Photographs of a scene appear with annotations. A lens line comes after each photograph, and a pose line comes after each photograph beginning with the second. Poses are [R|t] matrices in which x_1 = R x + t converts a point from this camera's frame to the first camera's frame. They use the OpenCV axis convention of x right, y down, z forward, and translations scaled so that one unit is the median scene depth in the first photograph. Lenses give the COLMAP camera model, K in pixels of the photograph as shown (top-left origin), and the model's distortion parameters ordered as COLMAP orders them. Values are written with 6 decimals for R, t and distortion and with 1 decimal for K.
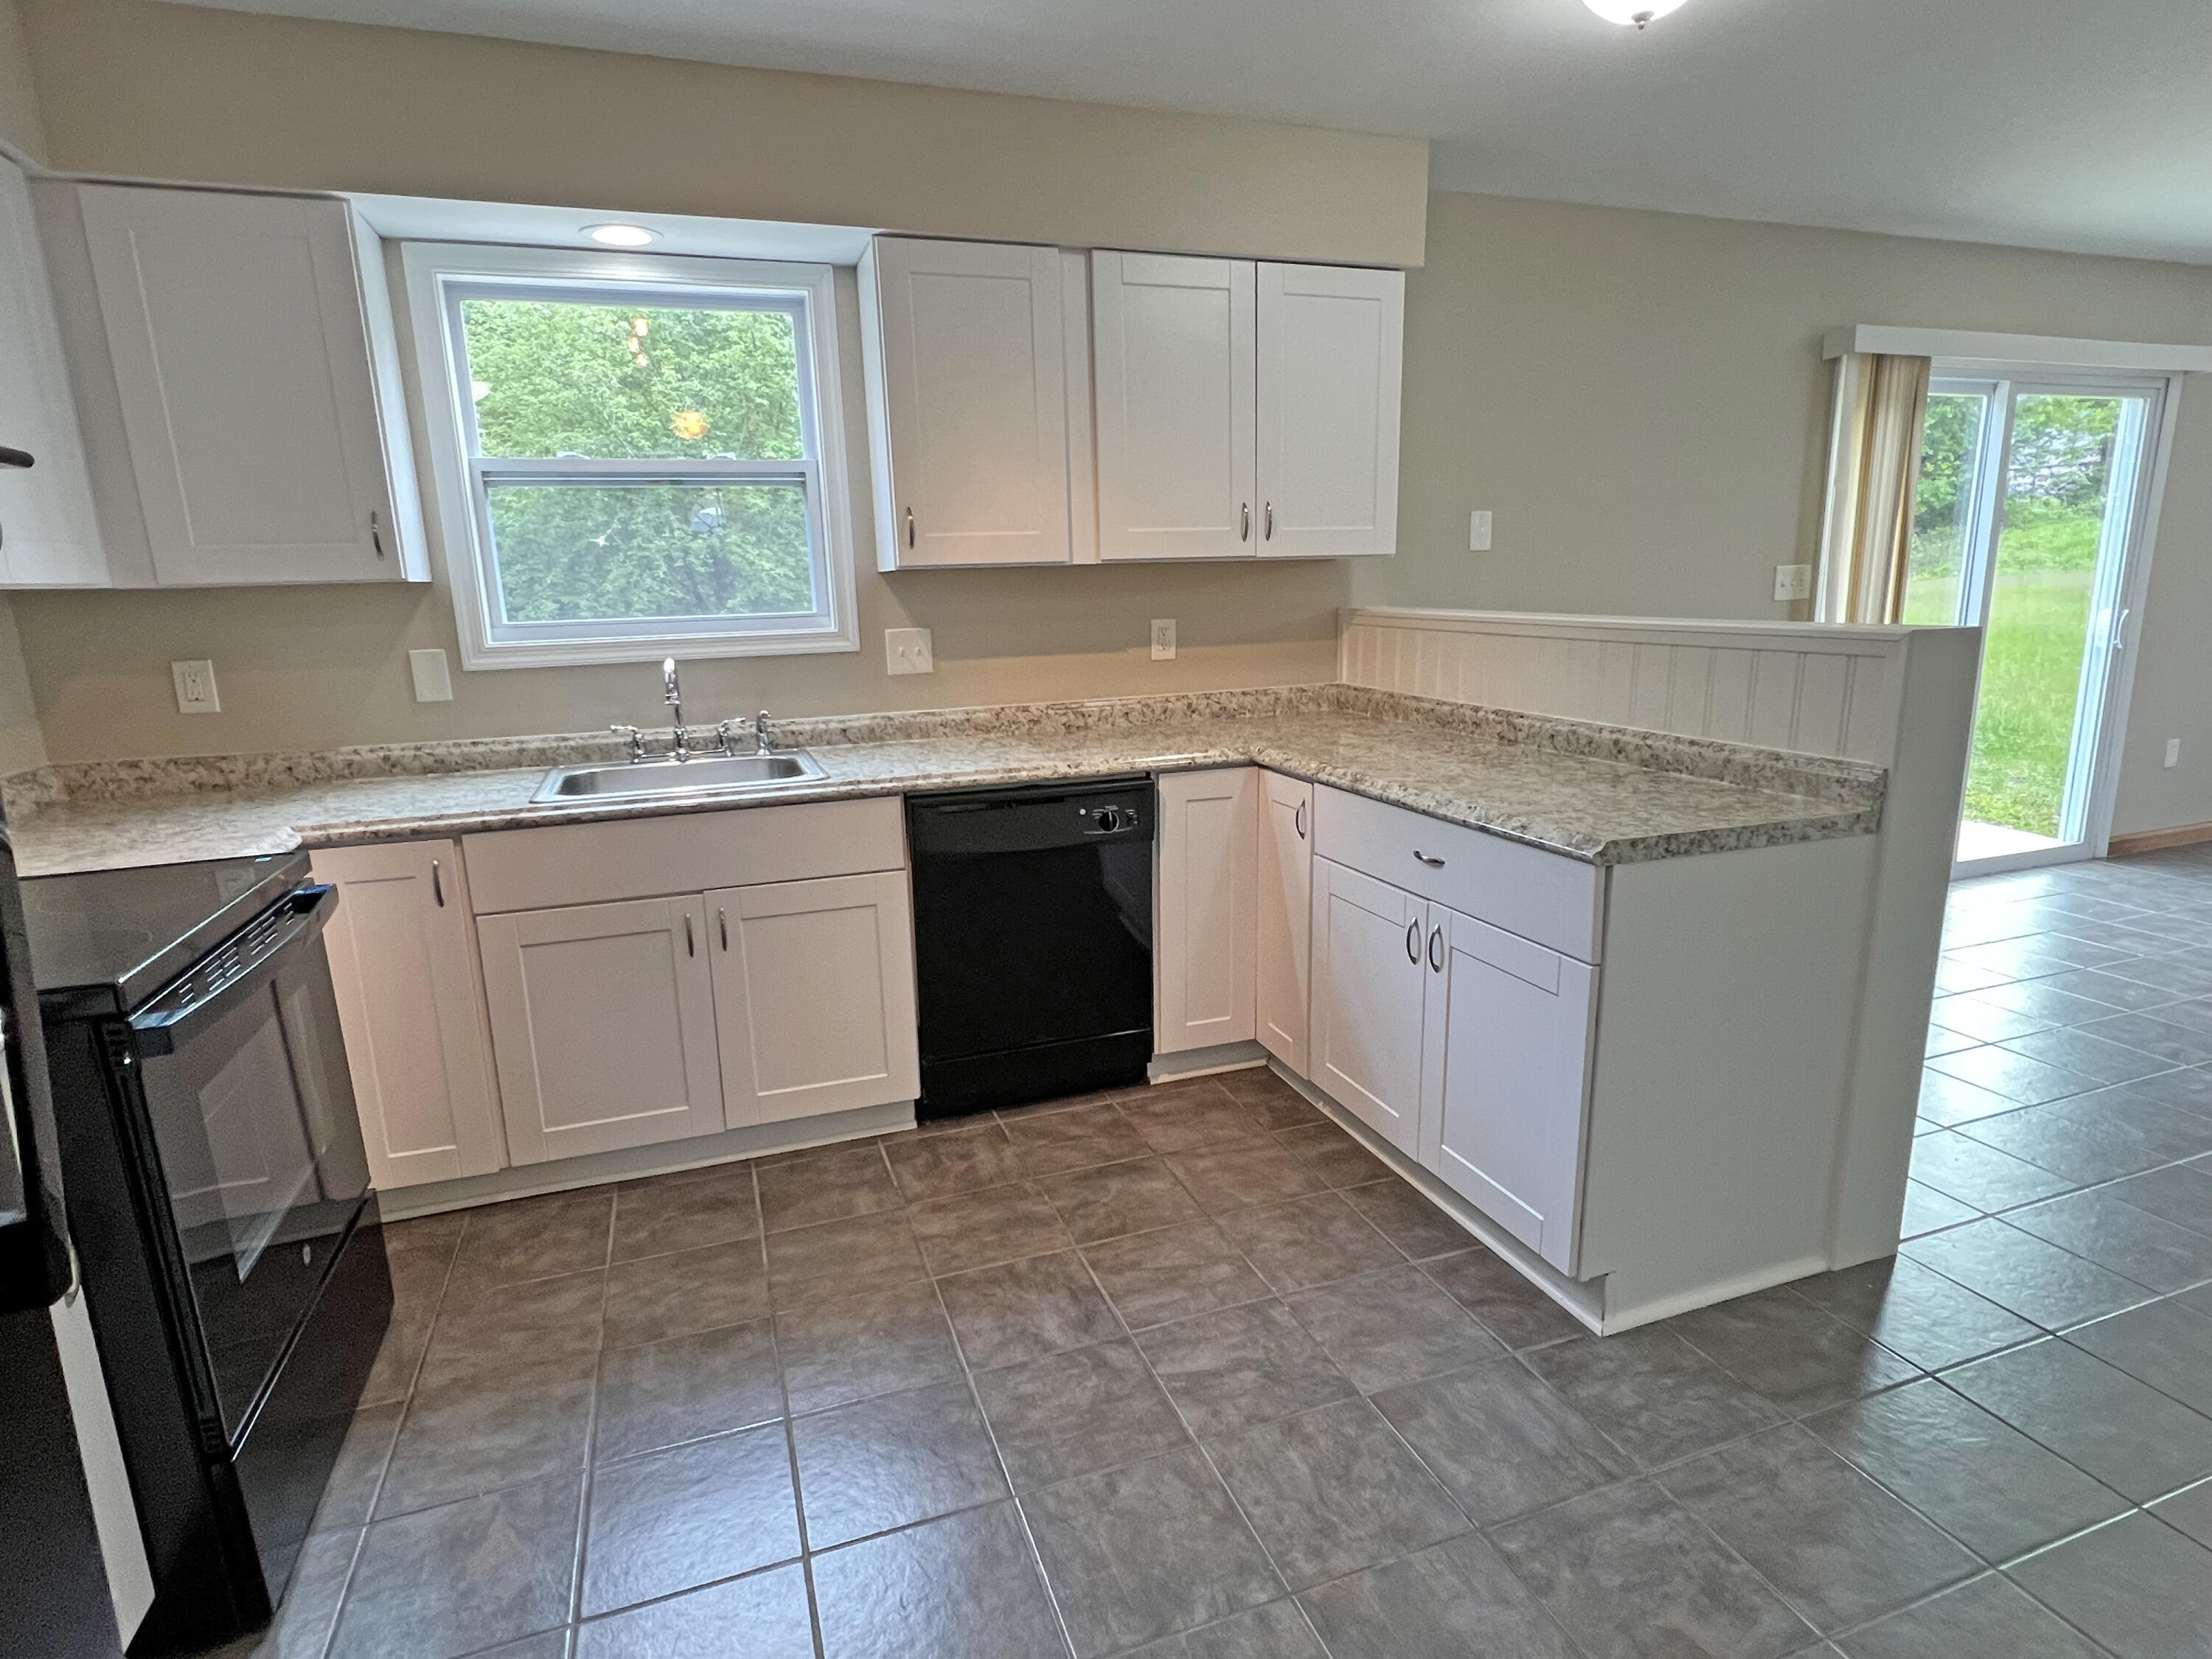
lens RADIAL K [[1161.0, 0, 1103.5], [0, 1161.0, 832.2], [0, 0, 1]] dist [-0.001630, 0.000917]
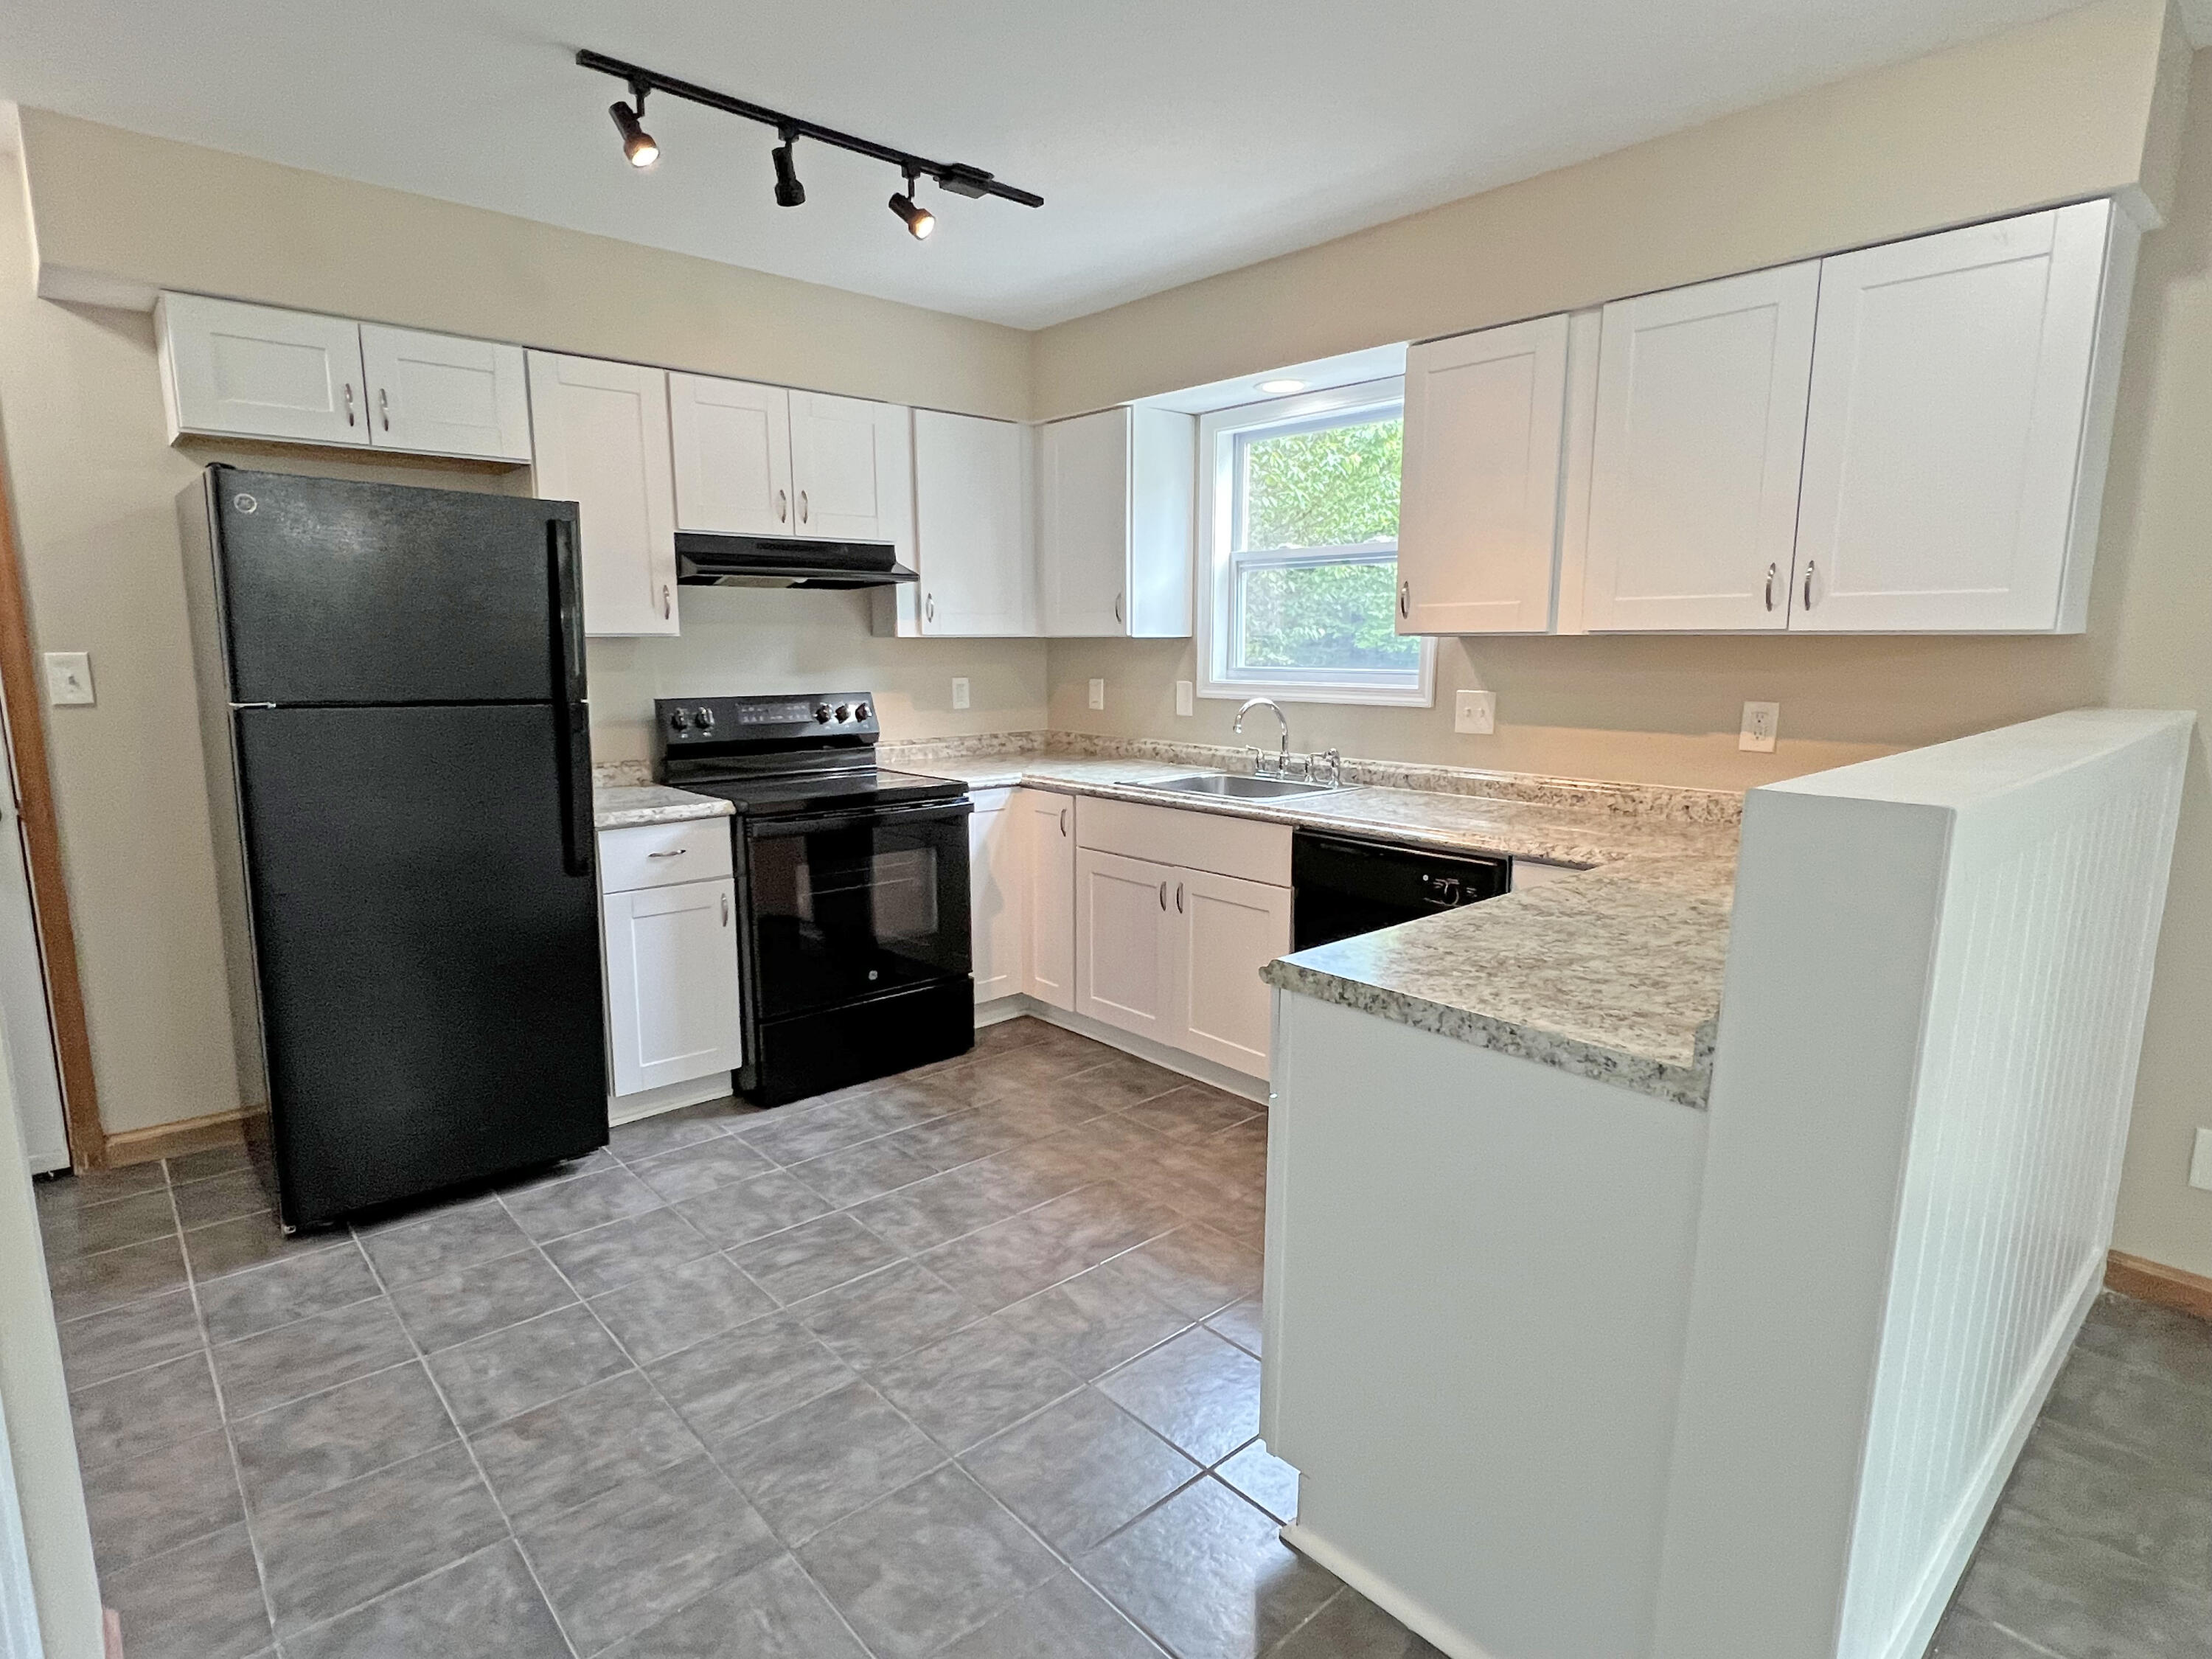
lens RADIAL K [[1161.0, 0, 1106.0], [0, 1161.0, 832.8], [0, 0, 1]] dist [-0.001630, 0.000917]
pose [[0.386260, 0.178430, -0.904967, 0.822965], [-0.208779, 0.972561, 0.102646, -0.106574], [0.898451, 0.149290, 0.412914, 0.341662]]
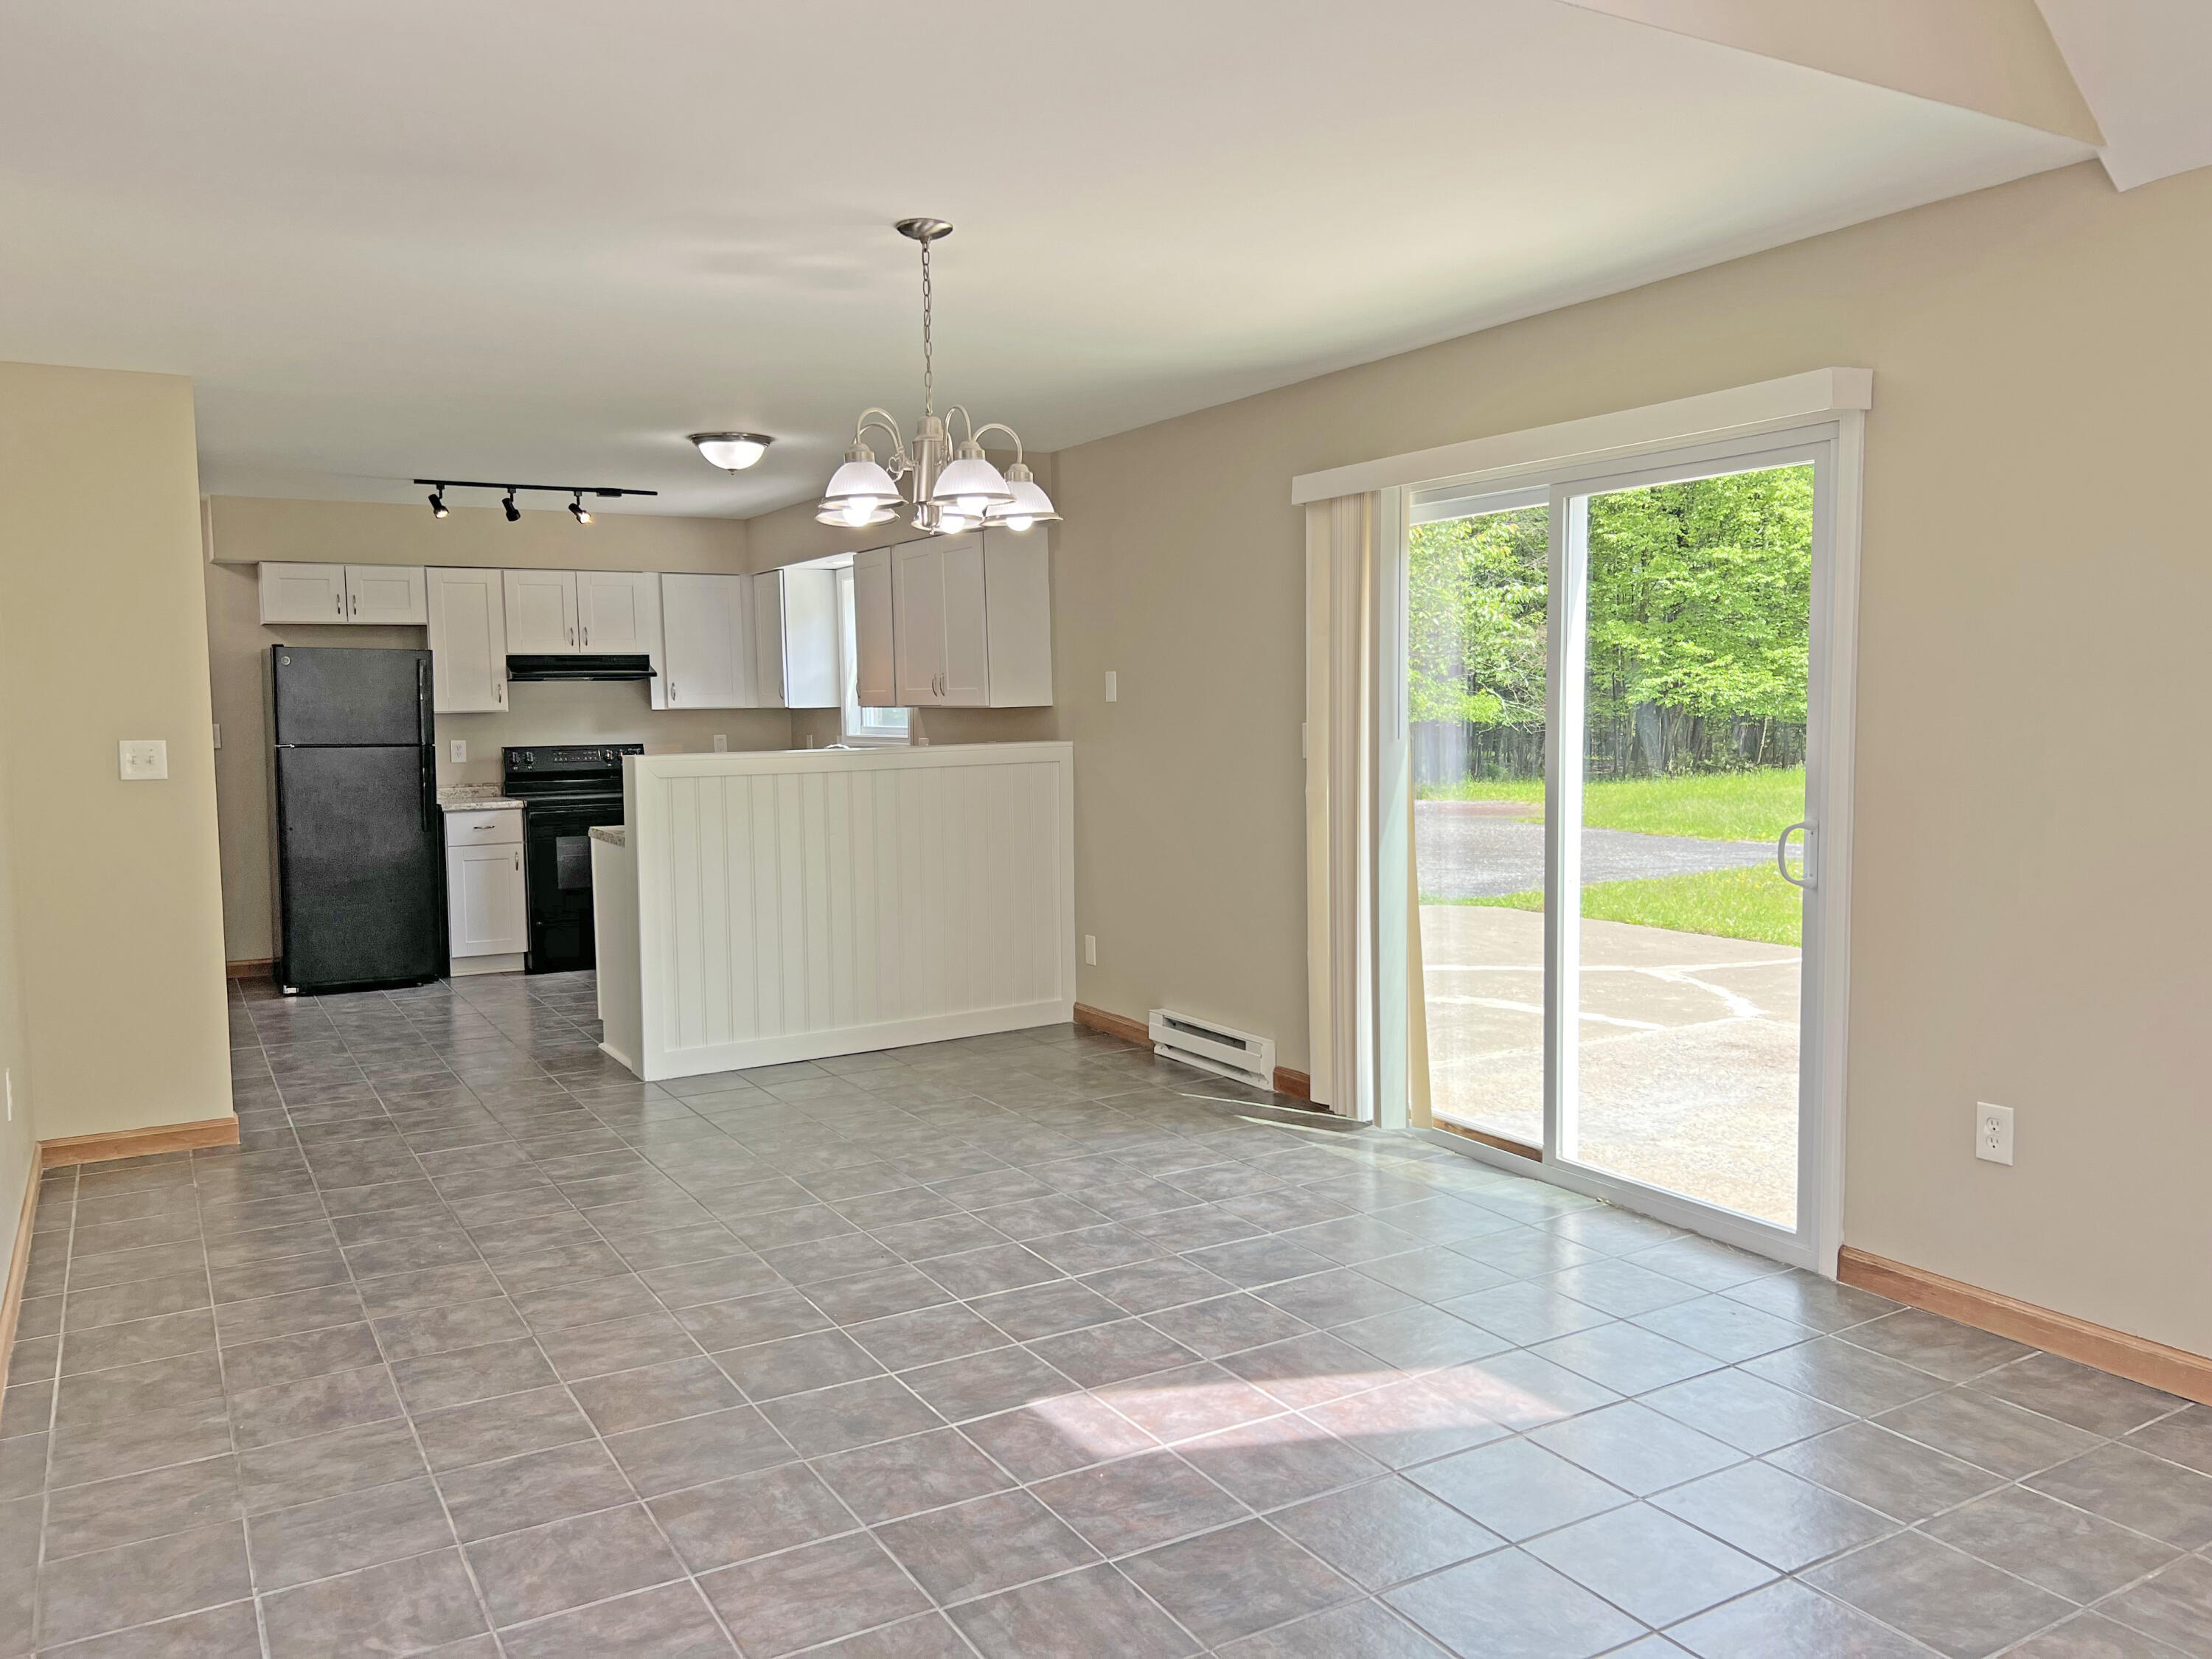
lens RADIAL K [[1669.3, 0, 1105.3], [0, 1669.3, 830.6], [0, 0, 1]] dist [0.053136, -0.032306]
pose [[0.182357, 0.103825, -0.977735, 2.943401], [-0.200540, 0.977433, 0.066390, -0.316277], [0.962564, 0.183968, 0.199063, 0.936843]]
